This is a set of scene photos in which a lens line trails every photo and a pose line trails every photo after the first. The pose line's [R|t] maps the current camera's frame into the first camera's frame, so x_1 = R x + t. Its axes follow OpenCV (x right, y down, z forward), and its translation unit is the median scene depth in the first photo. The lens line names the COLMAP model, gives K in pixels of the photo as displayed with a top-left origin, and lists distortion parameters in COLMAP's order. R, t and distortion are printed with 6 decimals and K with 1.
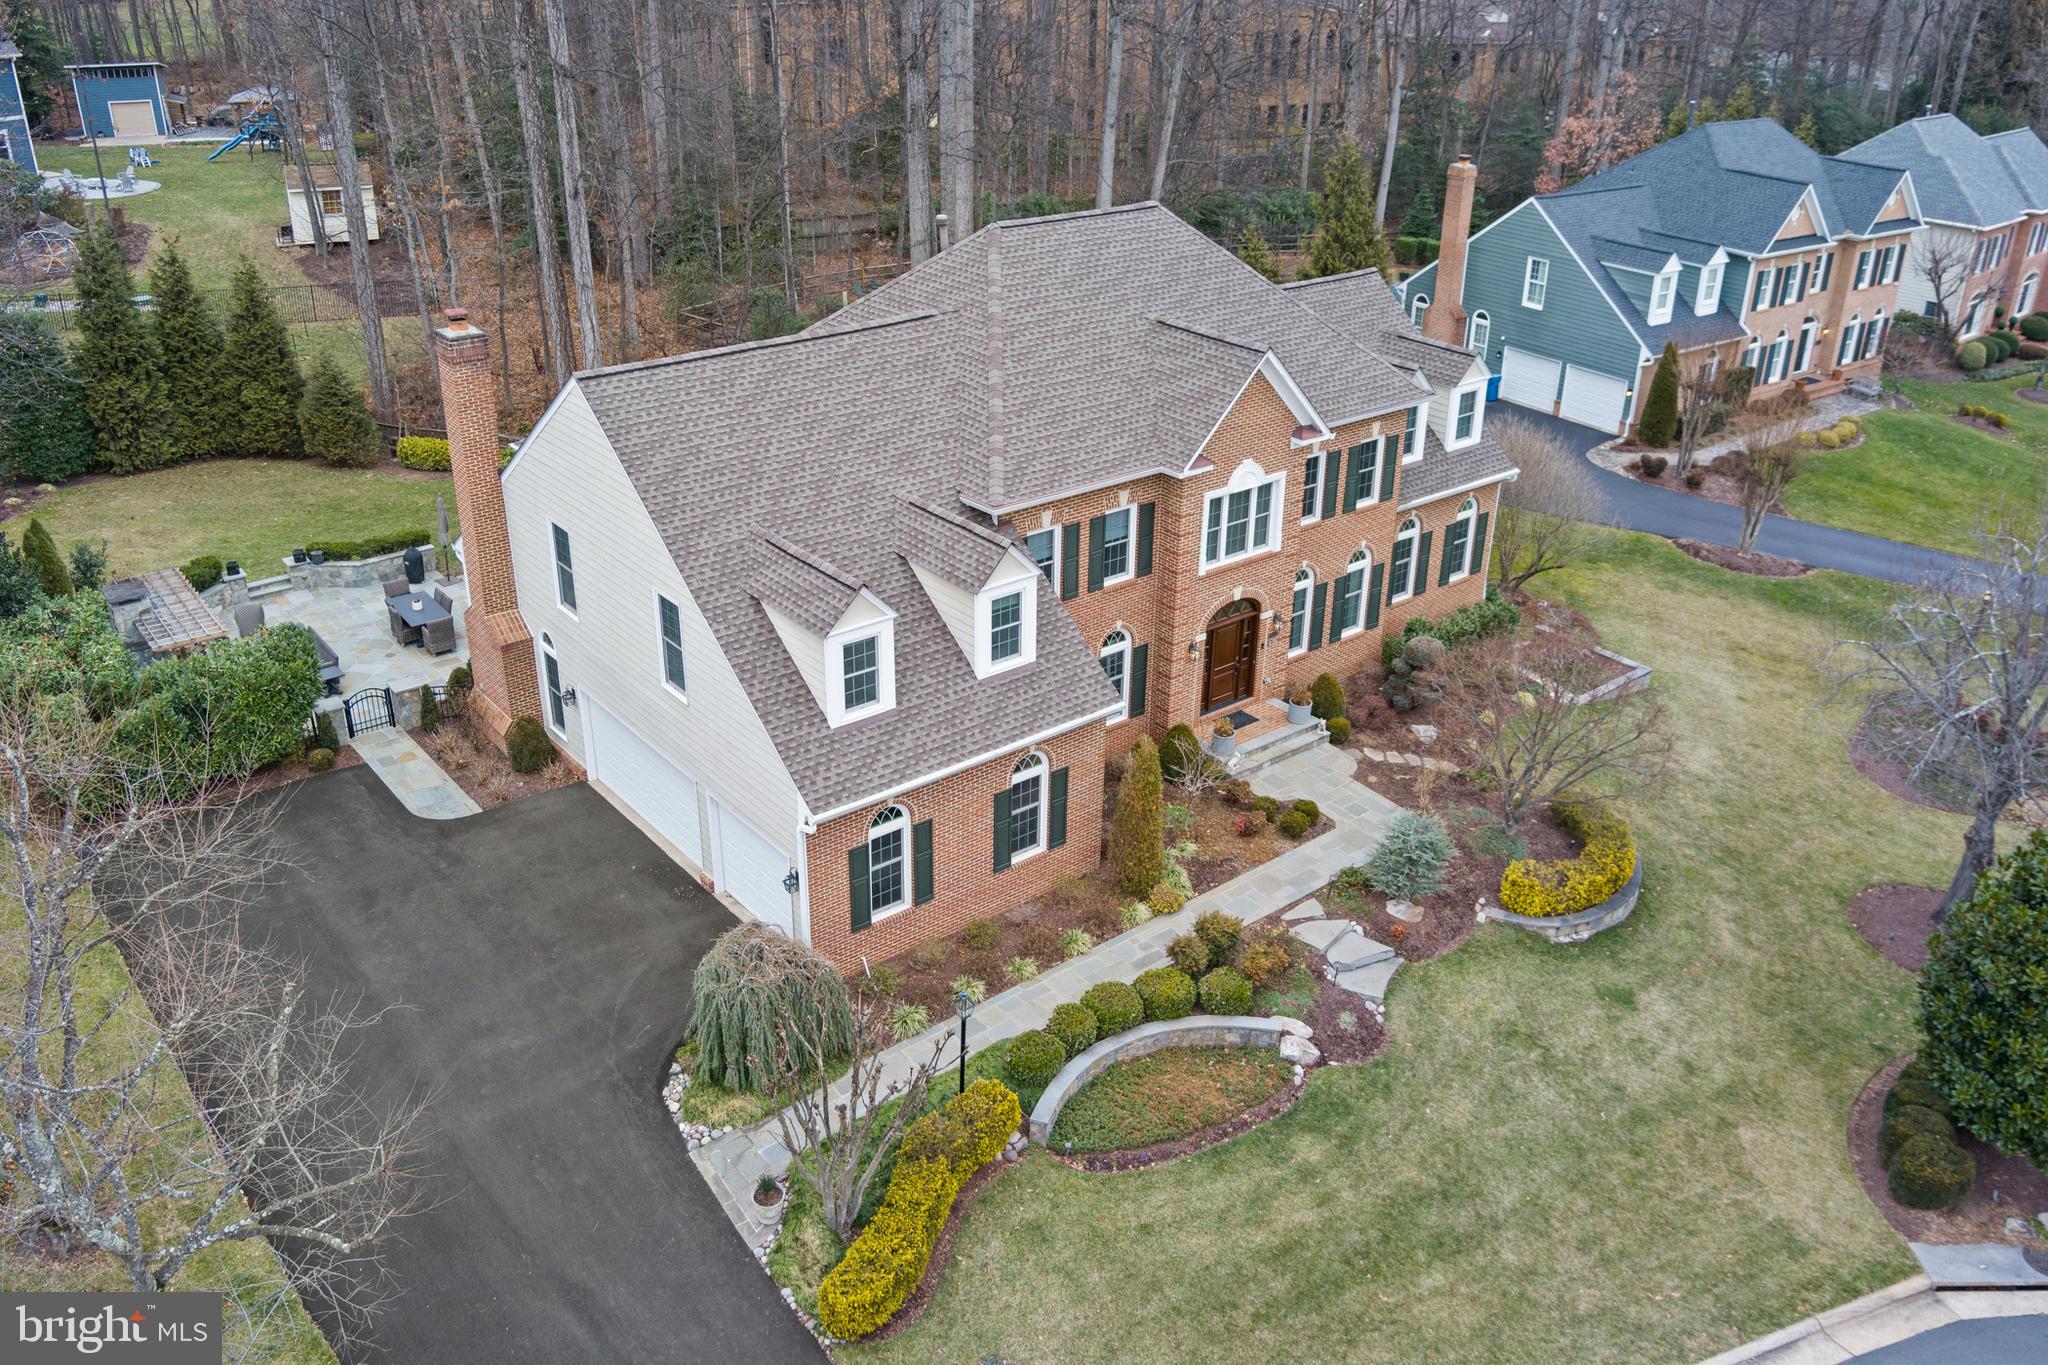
lens RADIAL K [[1651.6, 0, 1032.1], [0, 1651.6, 676.9], [0, 0, 1]] dist [-0.089193, 0.044377]
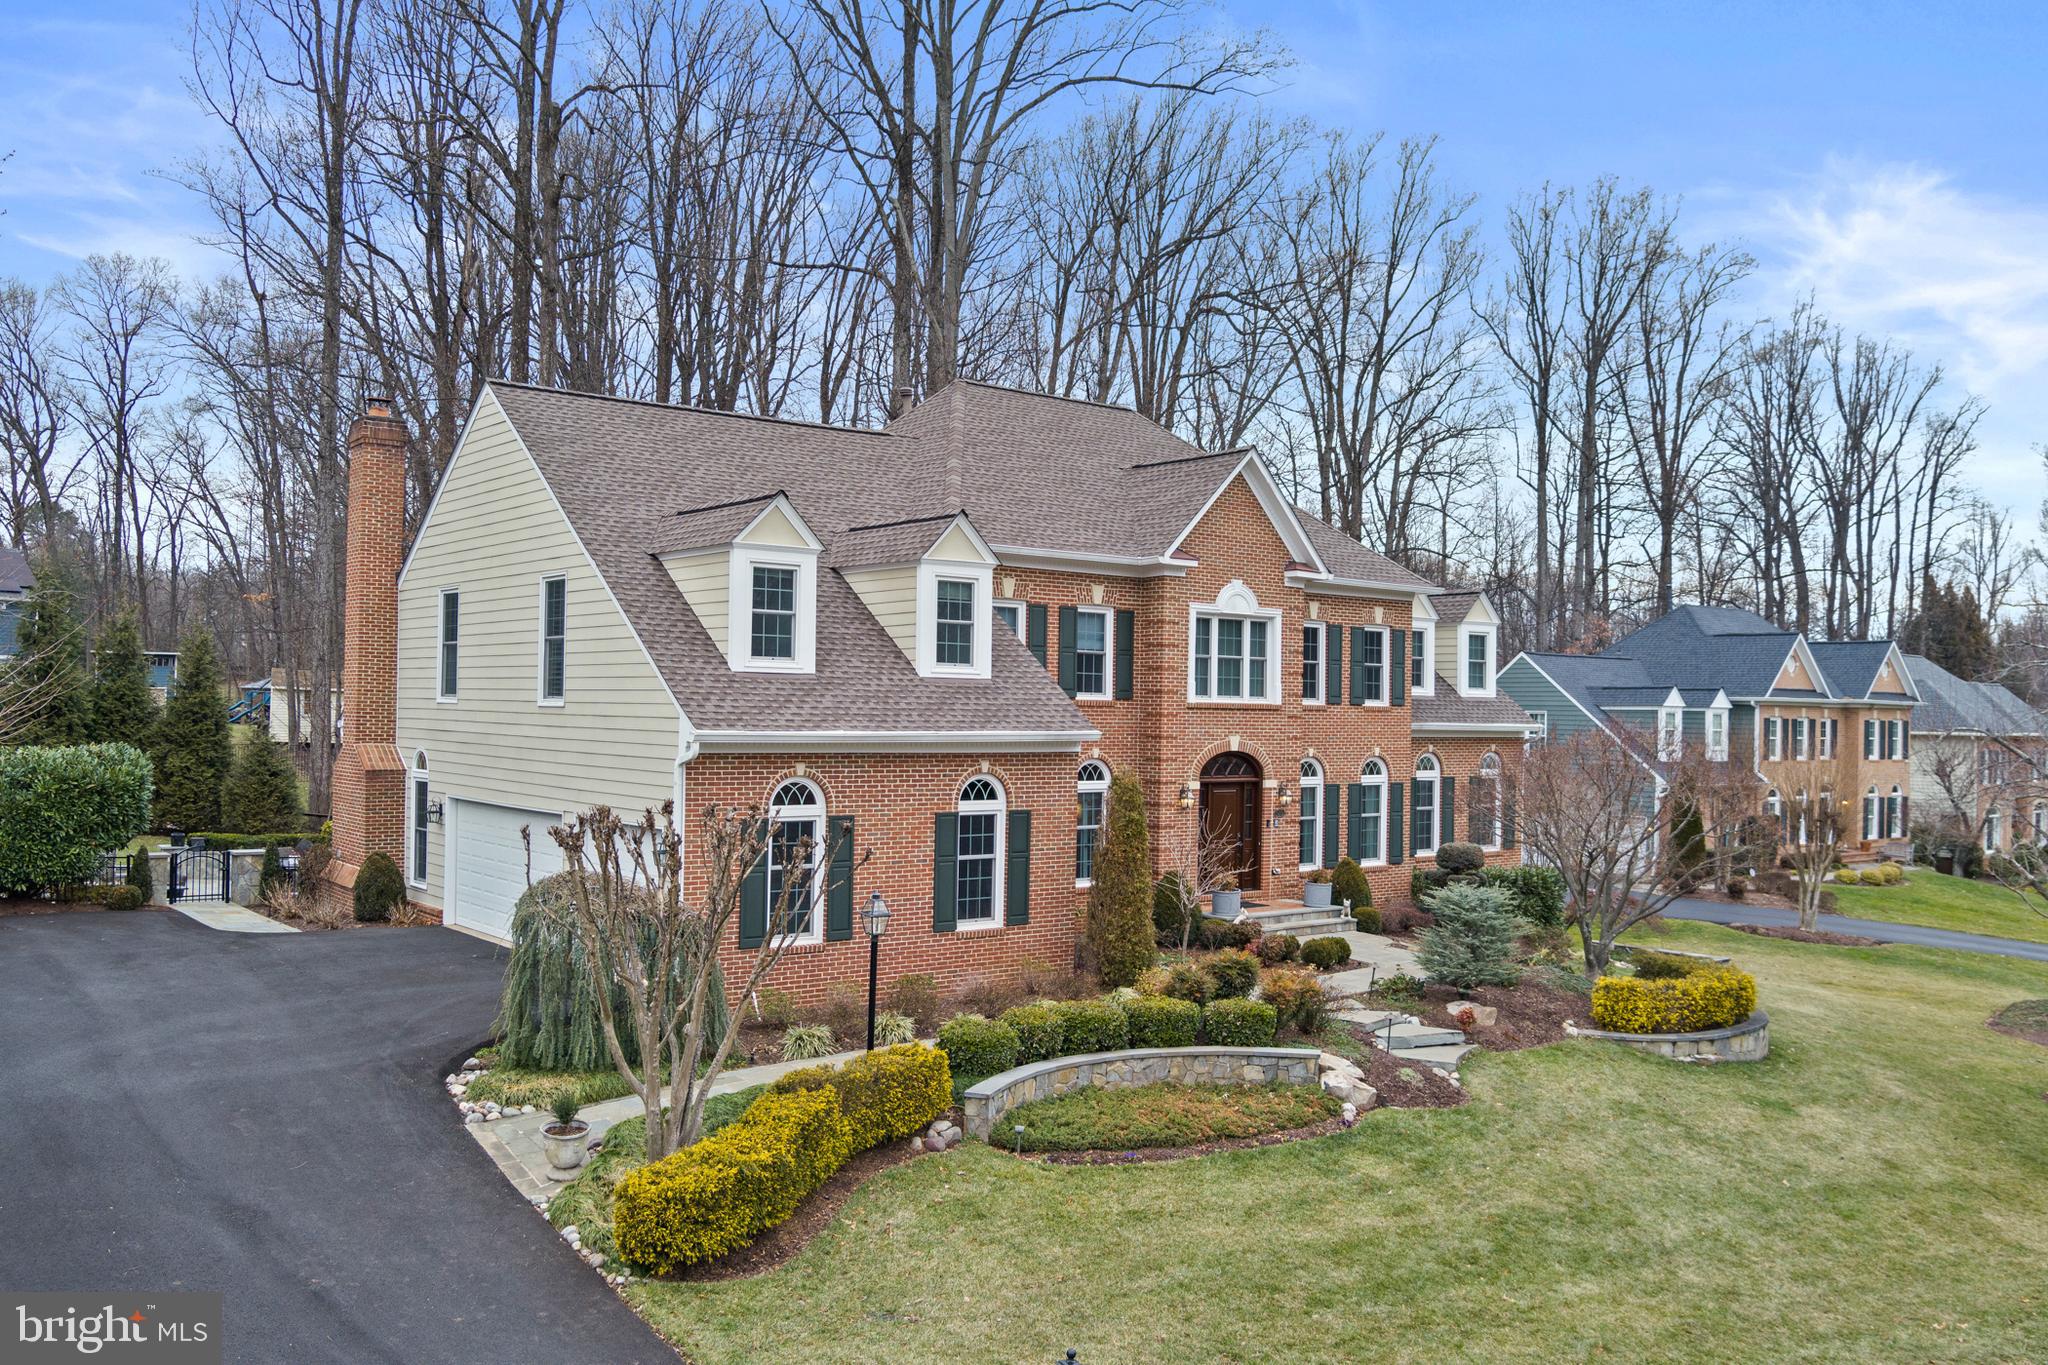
lens RADIAL K [[1651.6, 0, 1032.1], [0, 1651.6, 676.9], [0, 0, 1]] dist [-0.089193, 0.044377]
pose [[1.000000, 0.000505, -0.000707, 0.021224], [-0.000772, 0.889364, -0.457199, 0.331766], [0.000398, 0.457199, 0.889364, 0.234816]]
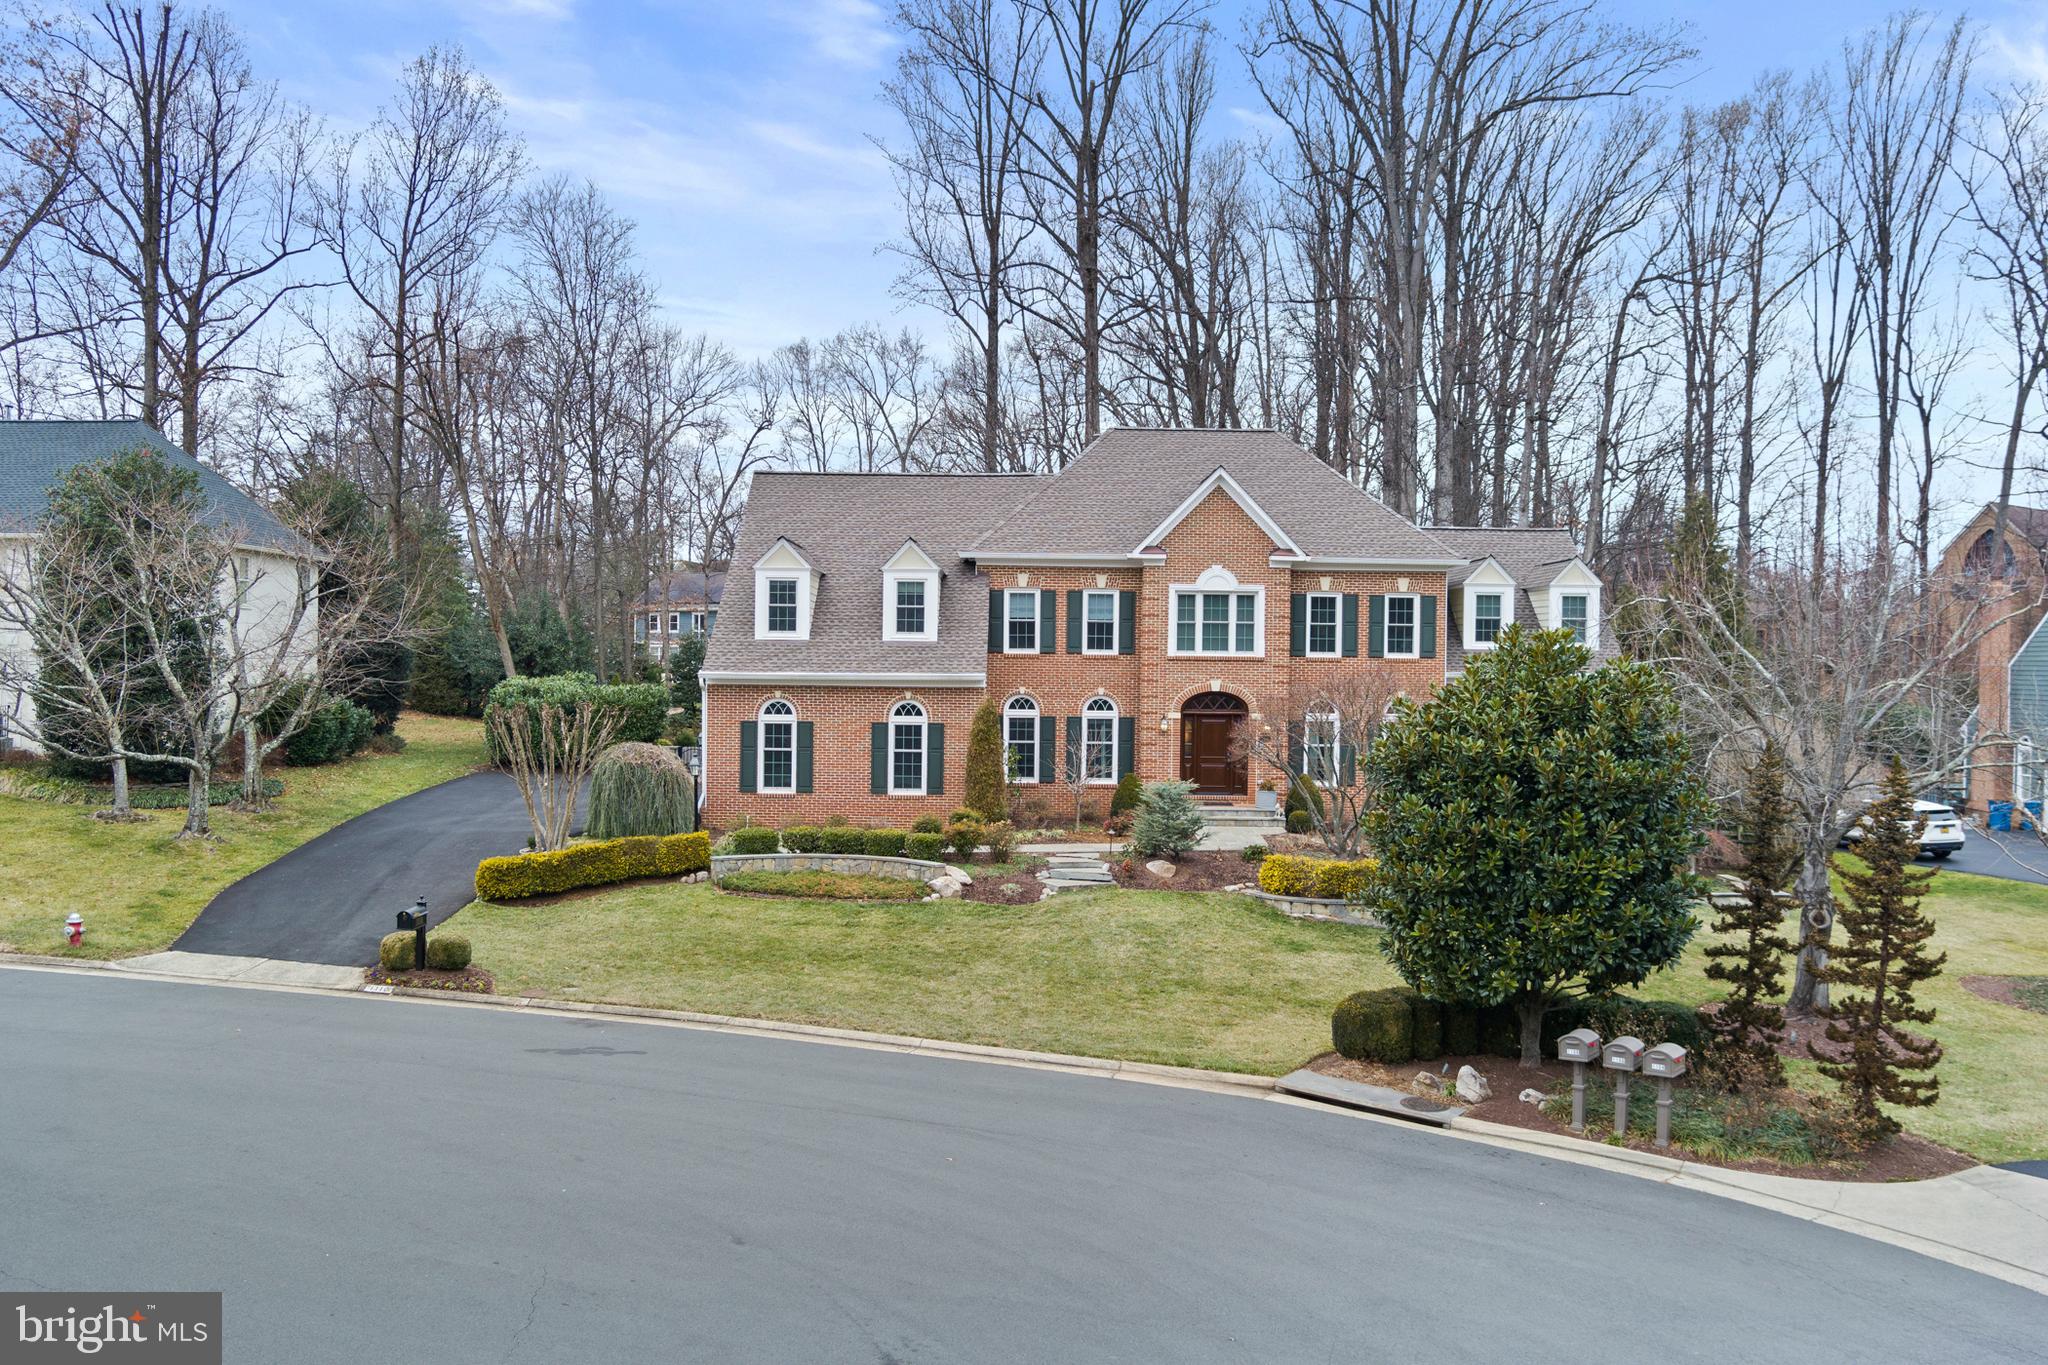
lens RADIAL K [[1651.6, 0, 1032.1], [0, 1651.6, 676.9], [0, 0, 1]] dist [-0.089193, 0.044377]
pose [[0.785588, -0.002138, -0.618746, 0.794285], [-0.270529, 0.898162, -0.346581, 0.409033], [0.556475, 0.439658, 0.705008, 0.108007]]
